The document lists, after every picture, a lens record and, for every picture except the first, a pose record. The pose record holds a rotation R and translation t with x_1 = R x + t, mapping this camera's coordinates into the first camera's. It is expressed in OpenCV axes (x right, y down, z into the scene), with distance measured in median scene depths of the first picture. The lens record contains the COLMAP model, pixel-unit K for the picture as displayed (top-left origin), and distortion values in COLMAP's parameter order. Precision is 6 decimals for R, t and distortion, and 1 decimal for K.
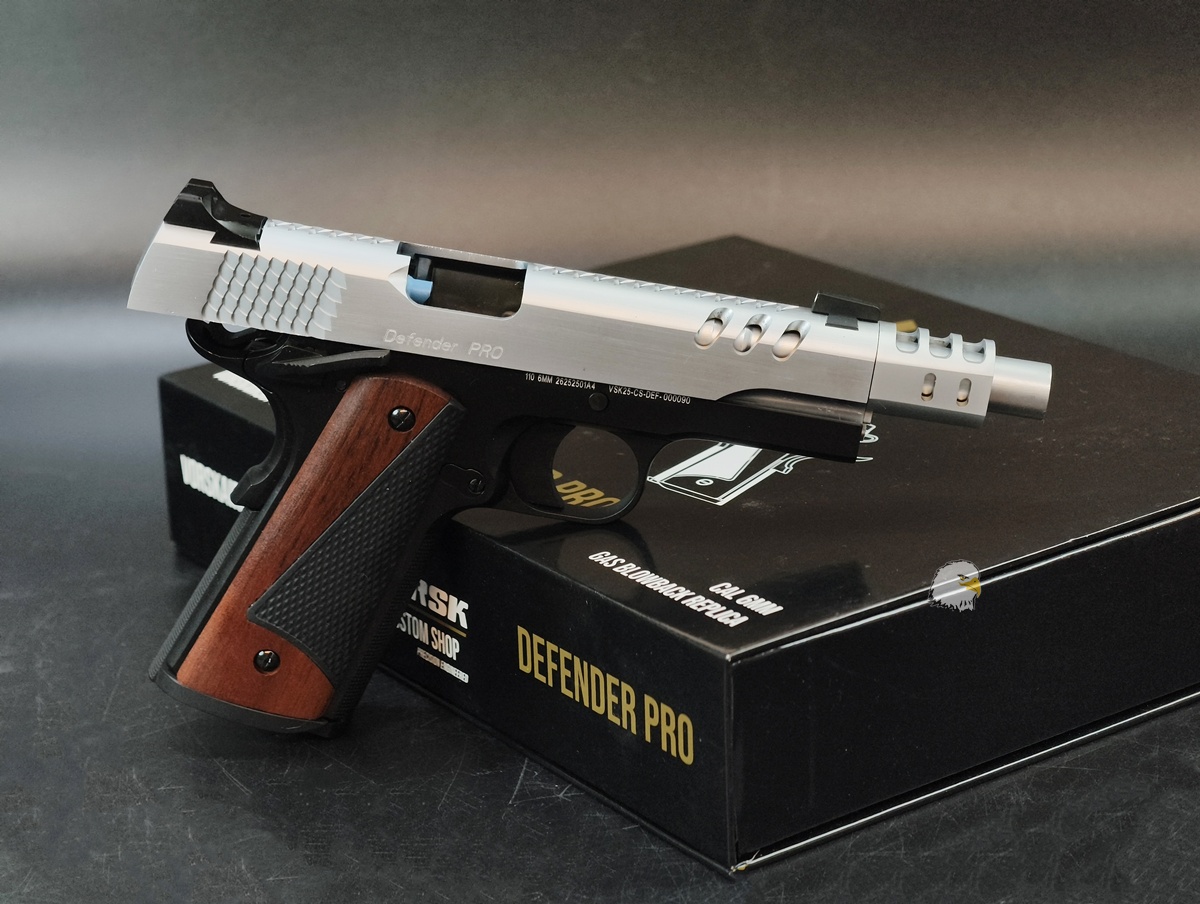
lens RADIAL K [[2937.9, 0, 600.0], [0, 2937.9, 452.0], [0, 0, 1]] dist [0.492323, -2.965713]
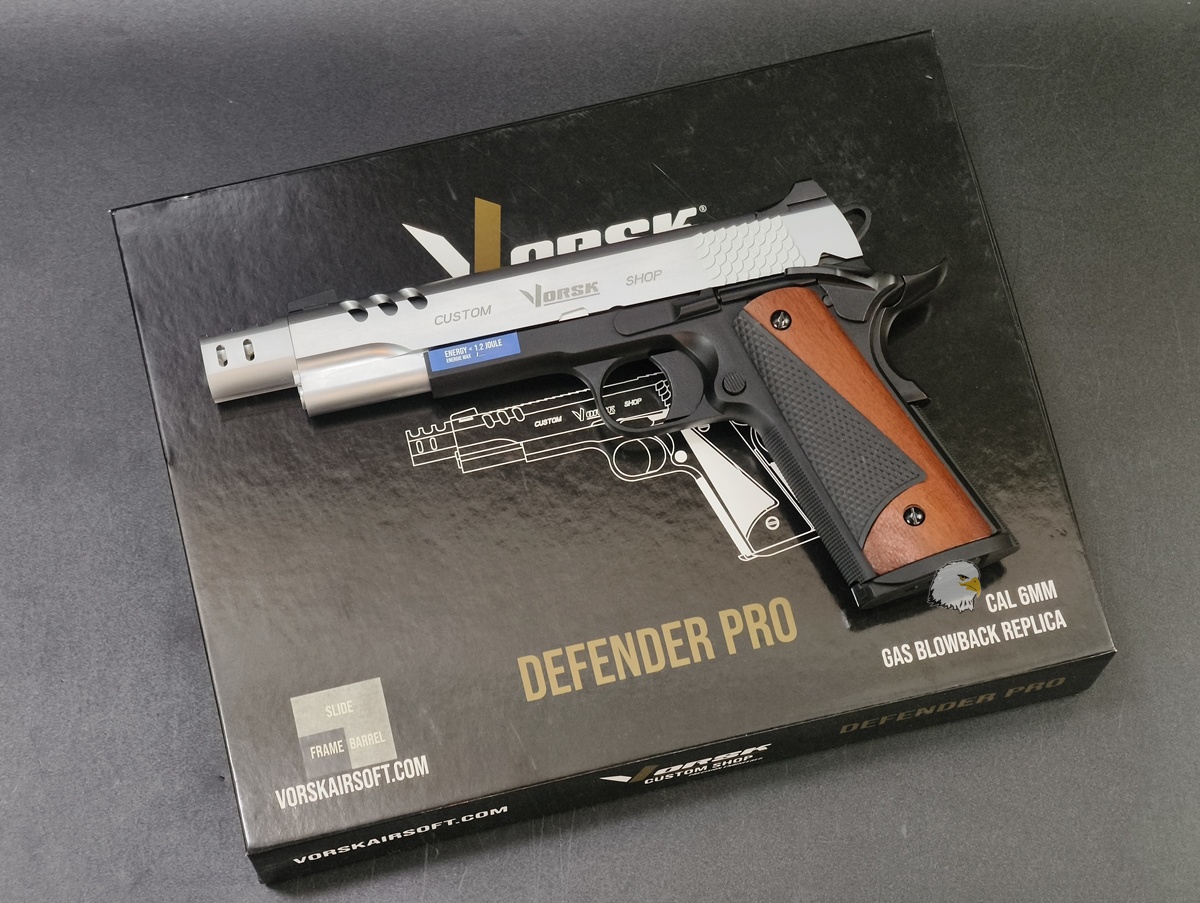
lens RADIAL K [[2937.9, 0, 600.0], [0, 2937.9, 451.5], [0, 0, 1]] dist [0.492323, -2.965713]
pose [[0.365052, -0.880954, 0.301094, -0.349477], [0.275942, 0.411267, 0.868744, -1.138402], [-0.889153, -0.234052, 0.393226, 0.616185]]
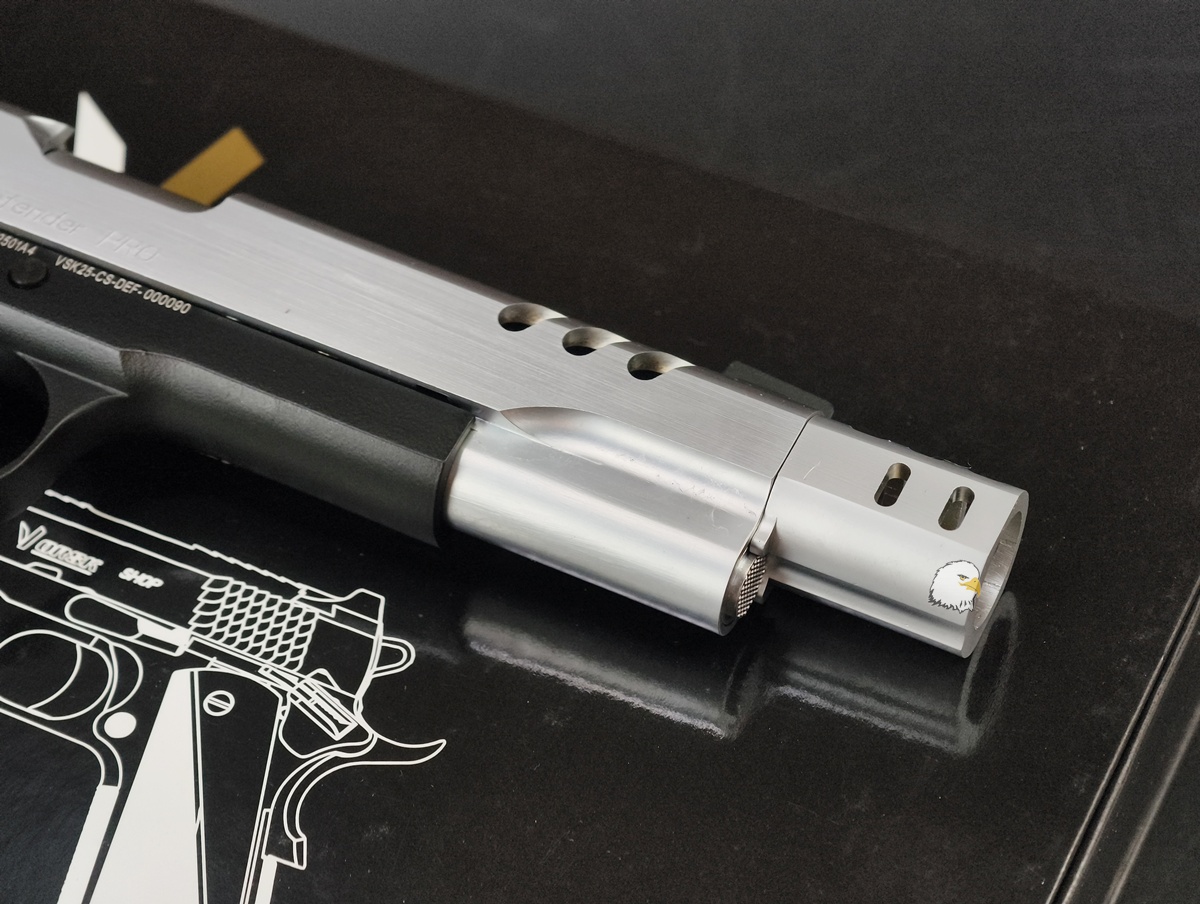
lens RADIAL K [[2937.9, 0, 600.0], [0, 2937.9, 452.0], [0, 0, 1]] dist [0.492323, -2.965713]
pose [[0.885886, -0.345922, 0.309102, -0.019509], [0.159995, 0.853253, 0.496348, -0.291003], [-0.435440, -0.390253, 0.811230, 0.652627]]
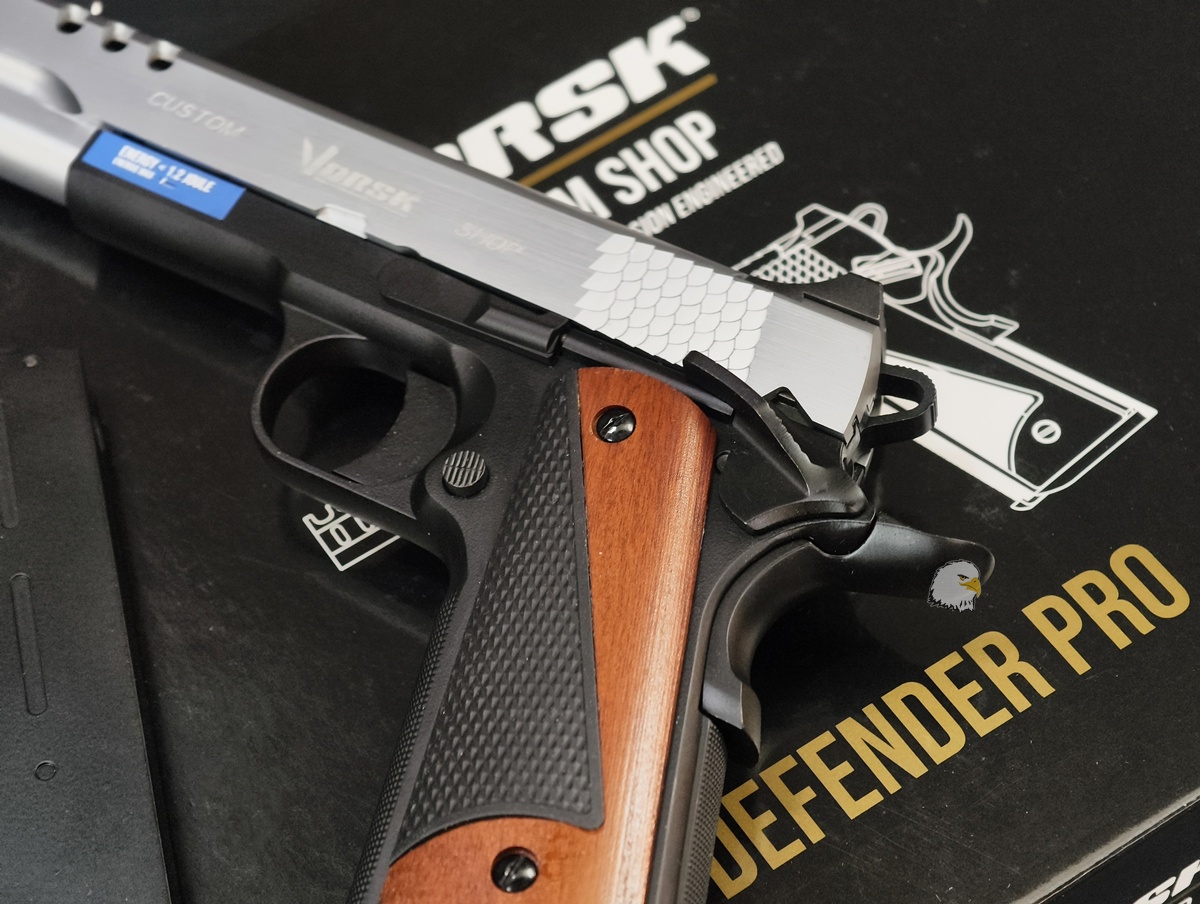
lens RADIAL K [[2937.9, 0, 600.0], [0, 2937.9, 452.0], [0, 0, 1]] dist [0.492323, -2.965713]
pose [[0.031778, -0.804254, 0.593435, -0.358853], [0.395033, 0.555500, 0.731689, -0.505800], [-0.918117, 0.211175, 0.335359, 0.918533]]
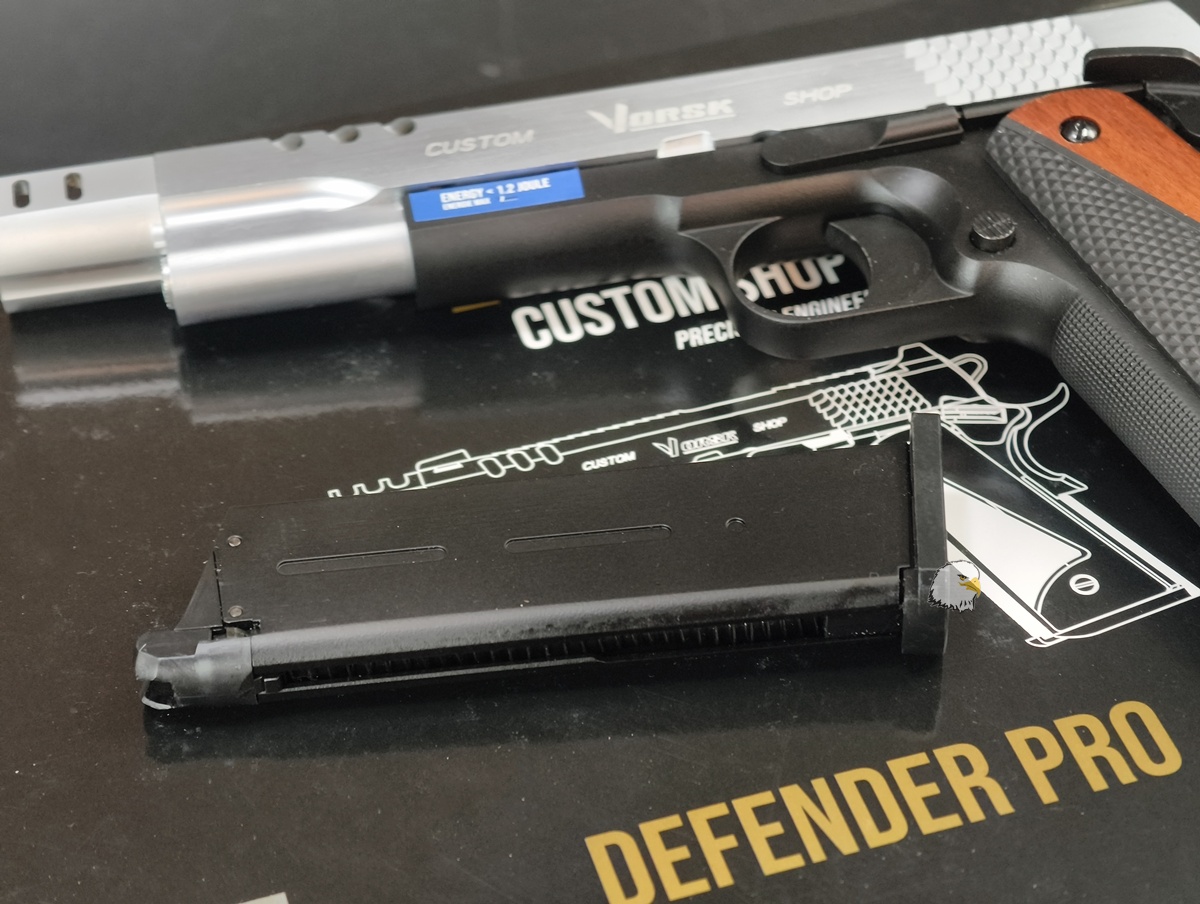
lens RADIAL K [[2937.9, 0, 600.0], [0, 2937.9, 452.0], [0, 0, 1]] dist [0.492323, -2.965713]
pose [[0.296953, -0.627832, 0.719476, -0.430693], [0.312724, 0.775853, 0.547956, -0.389917], [-0.902232, 0.062280, 0.426730, 0.868319]]
